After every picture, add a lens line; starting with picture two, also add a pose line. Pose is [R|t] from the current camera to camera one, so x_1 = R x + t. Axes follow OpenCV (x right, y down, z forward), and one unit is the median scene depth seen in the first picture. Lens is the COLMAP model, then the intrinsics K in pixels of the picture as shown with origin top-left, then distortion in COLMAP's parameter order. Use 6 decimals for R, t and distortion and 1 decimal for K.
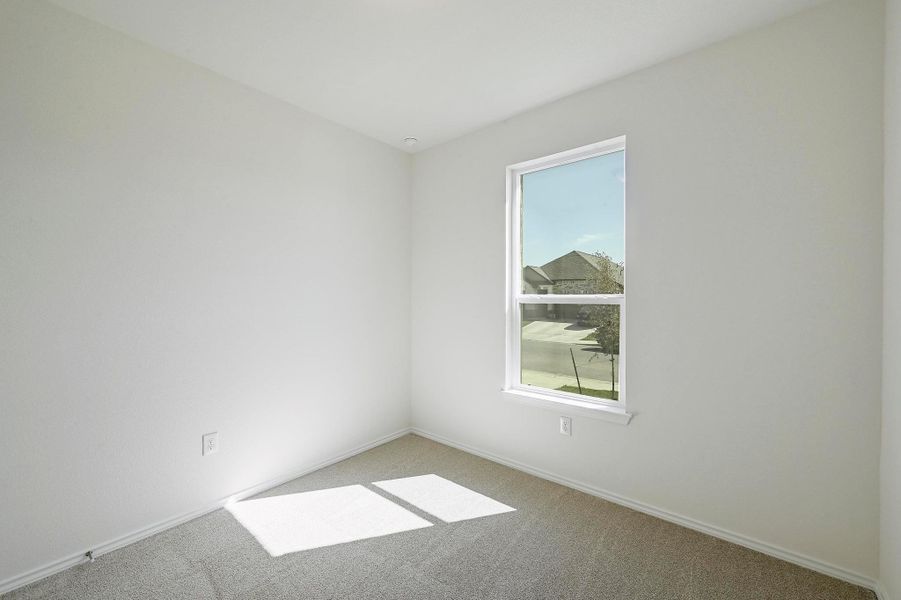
lens RADIAL K [[360.1, 0, 451.7], [0, 360.1, 303.7], [0, 0, 1]] dist [-0.001324, 0.000124]
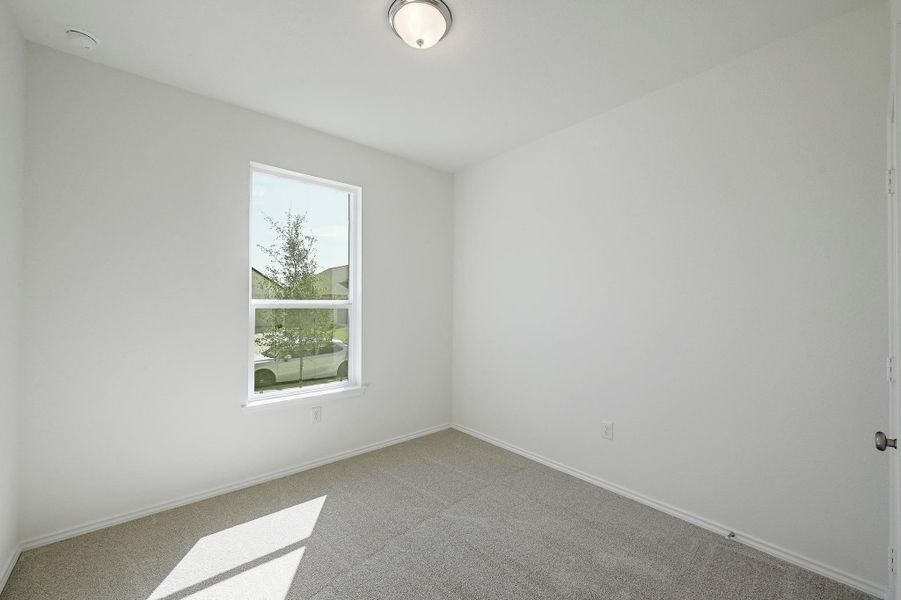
lens RADIAL K [[360.1, 0, 451.7], [0, 360.1, 303.7], [0, 0, 1]] dist [-0.001324, 0.000124]
pose [[0.163312, -0.000812, 0.986574, -0.744402], [0.007459, 0.999972, -0.000412, -0.011749], [-0.986546, 0.007426, 0.163314, 0.380878]]
